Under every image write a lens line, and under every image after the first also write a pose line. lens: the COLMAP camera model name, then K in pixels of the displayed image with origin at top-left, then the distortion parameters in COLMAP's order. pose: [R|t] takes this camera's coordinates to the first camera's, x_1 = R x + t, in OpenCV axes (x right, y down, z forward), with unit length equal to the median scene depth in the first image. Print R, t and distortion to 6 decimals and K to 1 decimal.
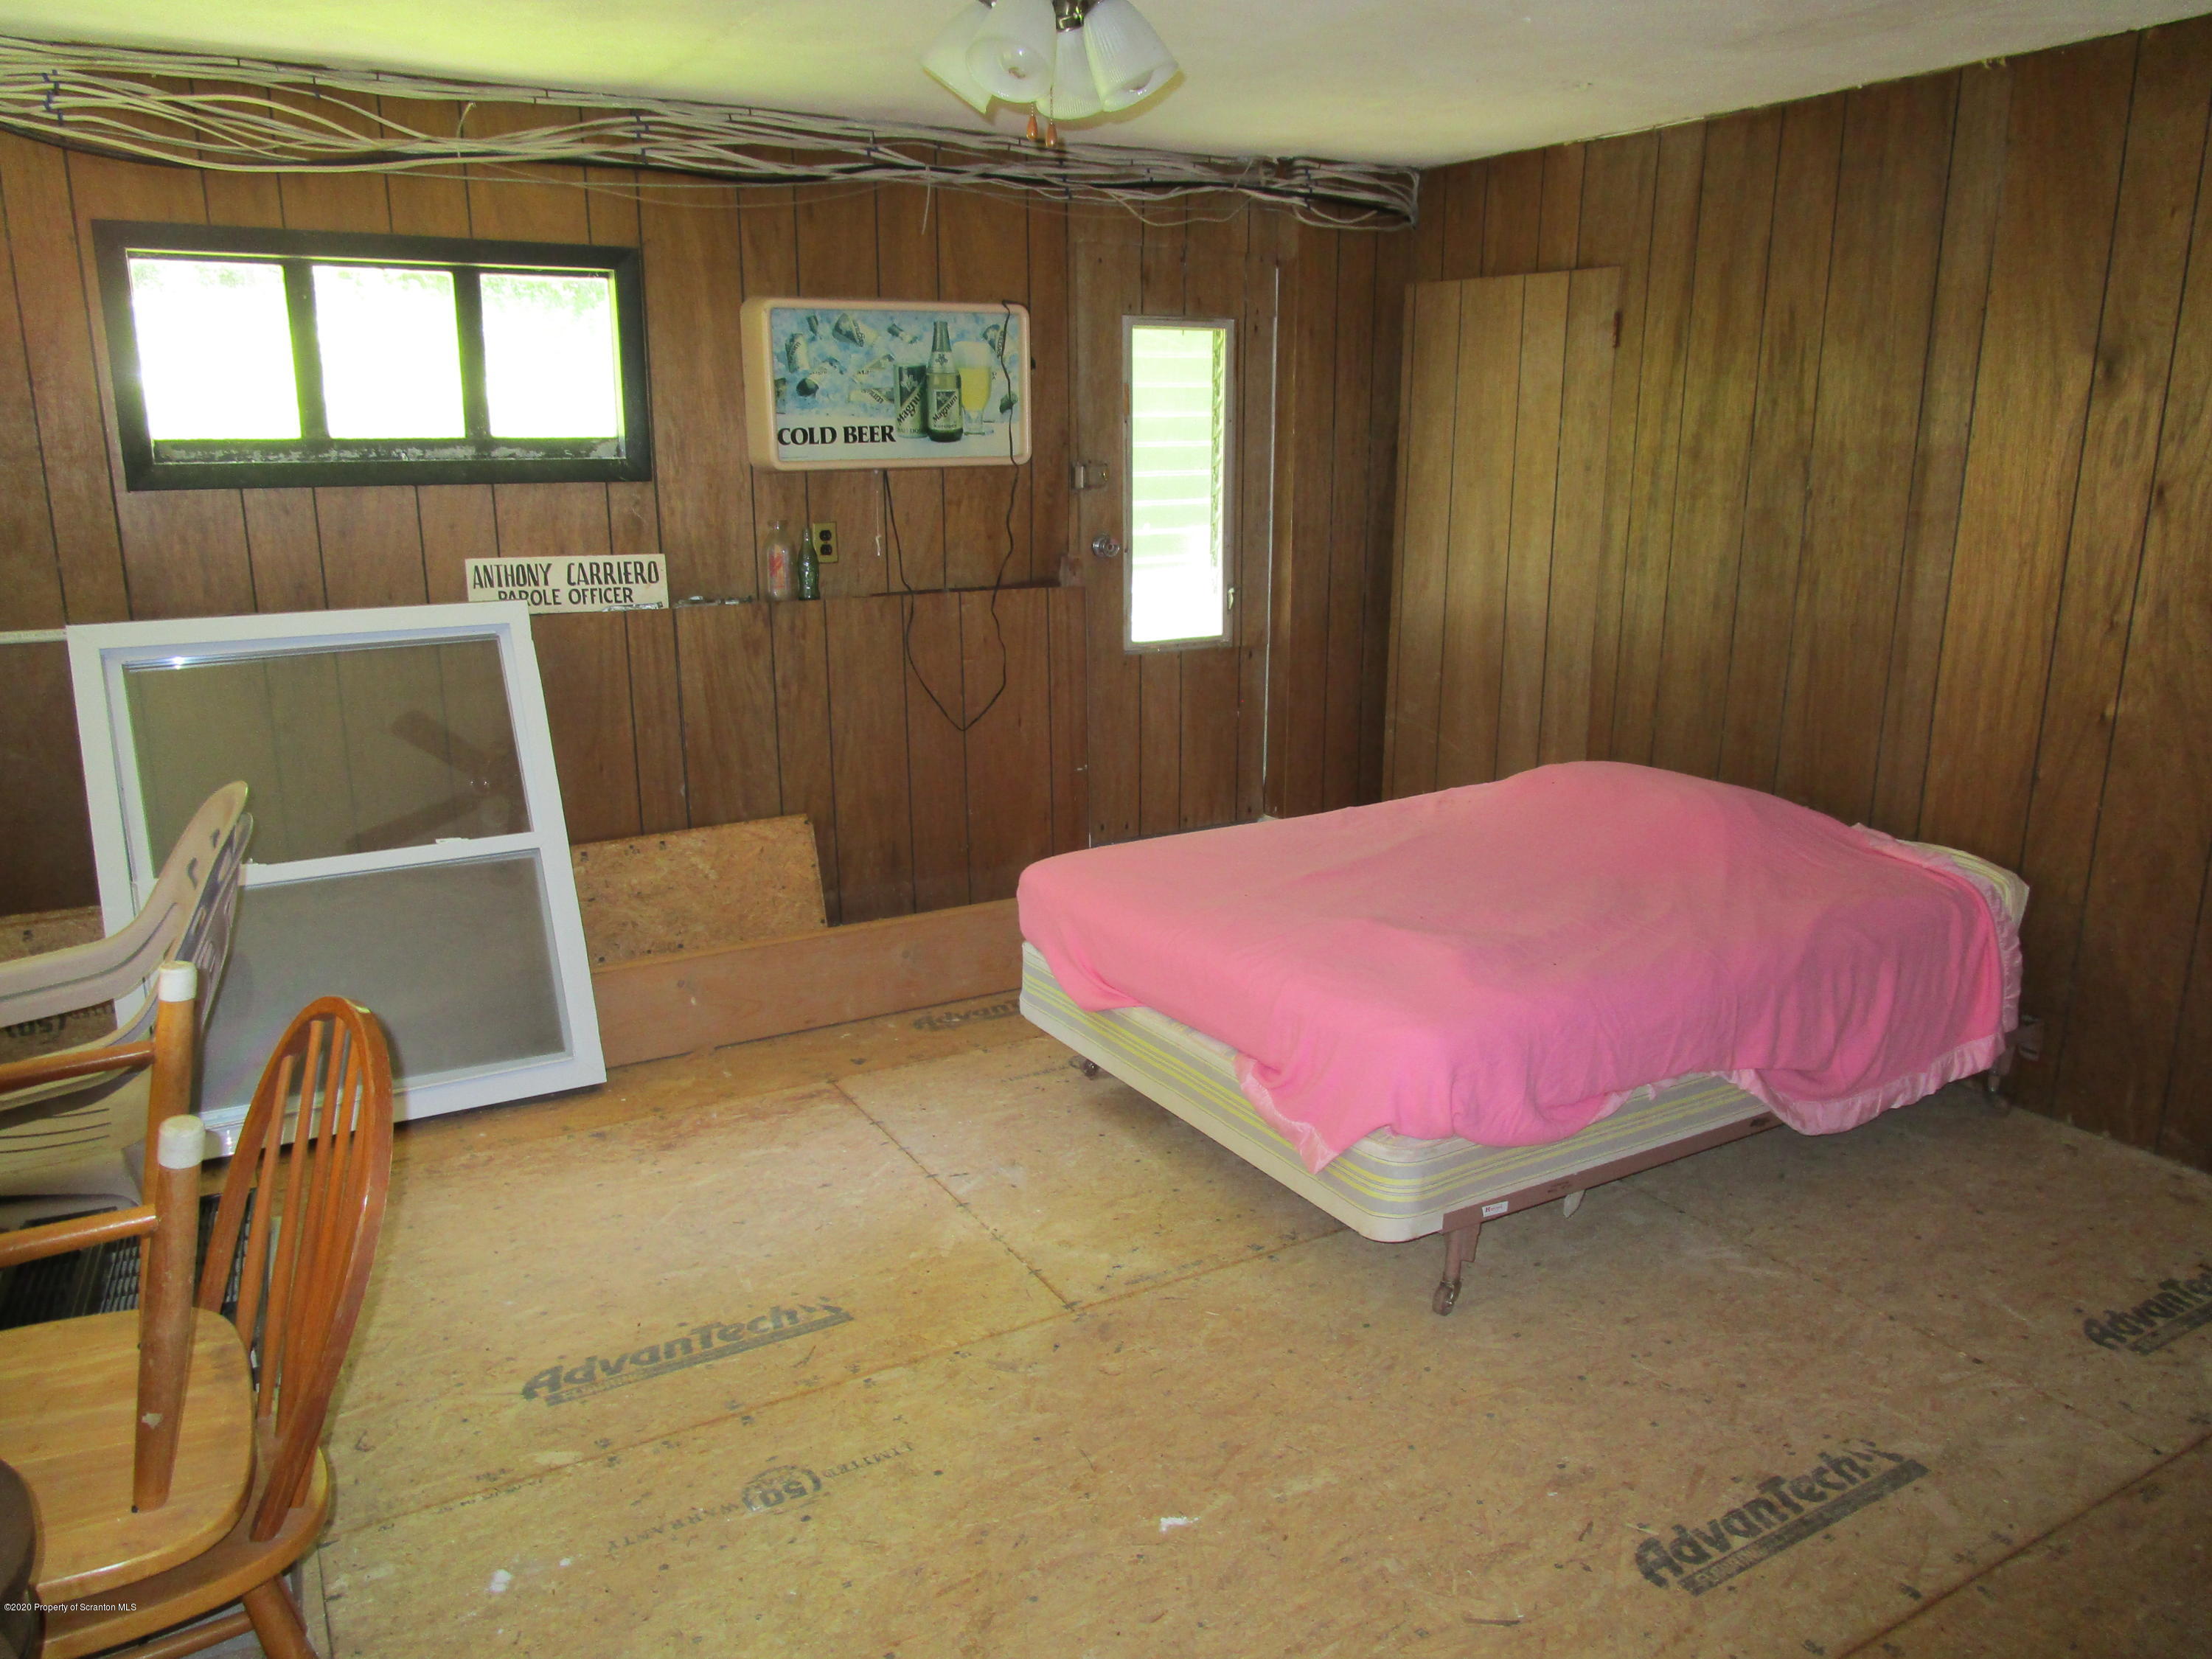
lens RADIAL K [[1570.8, 0, 1102.1], [0, 1570.8, 819.3], [0, 0, 1]] dist [-0.025181, 0.002145]
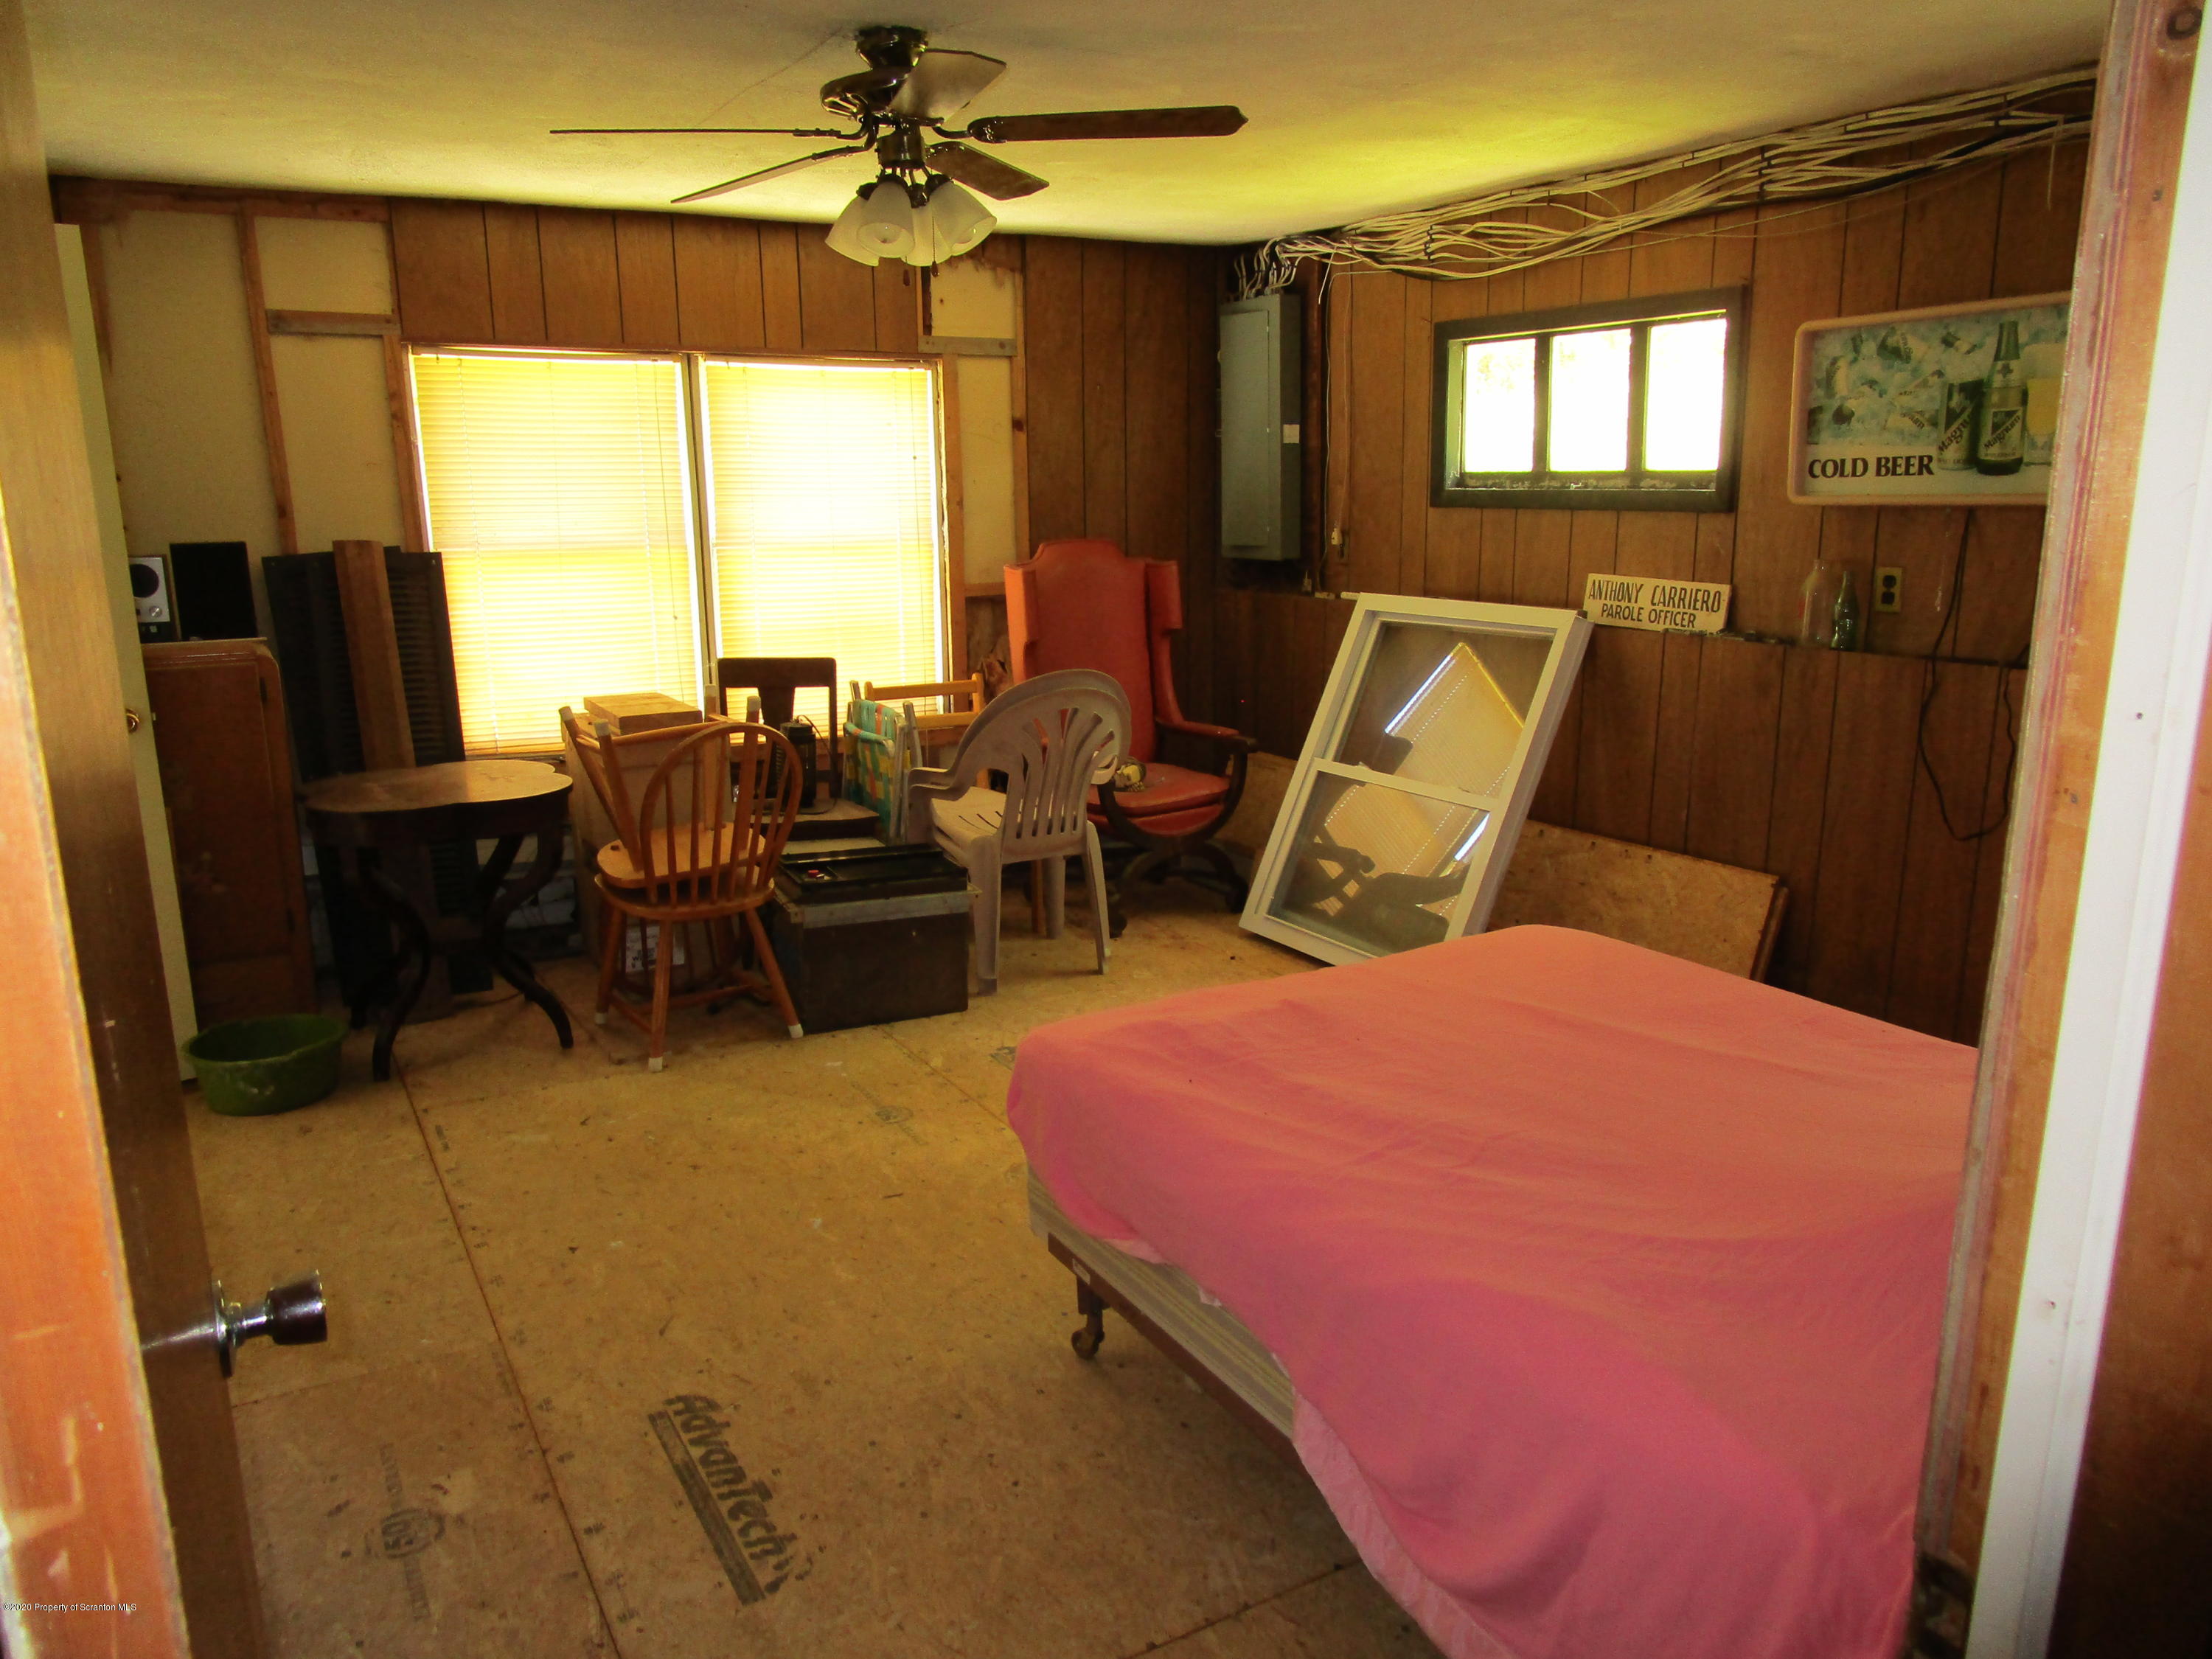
lens RADIAL K [[1570.8, 0, 1102.8], [0, 1570.8, 840.5], [0, 0, 1]] dist [-0.025181, 0.002145]
pose [[-0.010127, 0.226966, -0.973850, 0.746613], [-0.221604, 0.949174, 0.223520, -0.149337], [0.975084, 0.218072, 0.040684, 0.602200]]
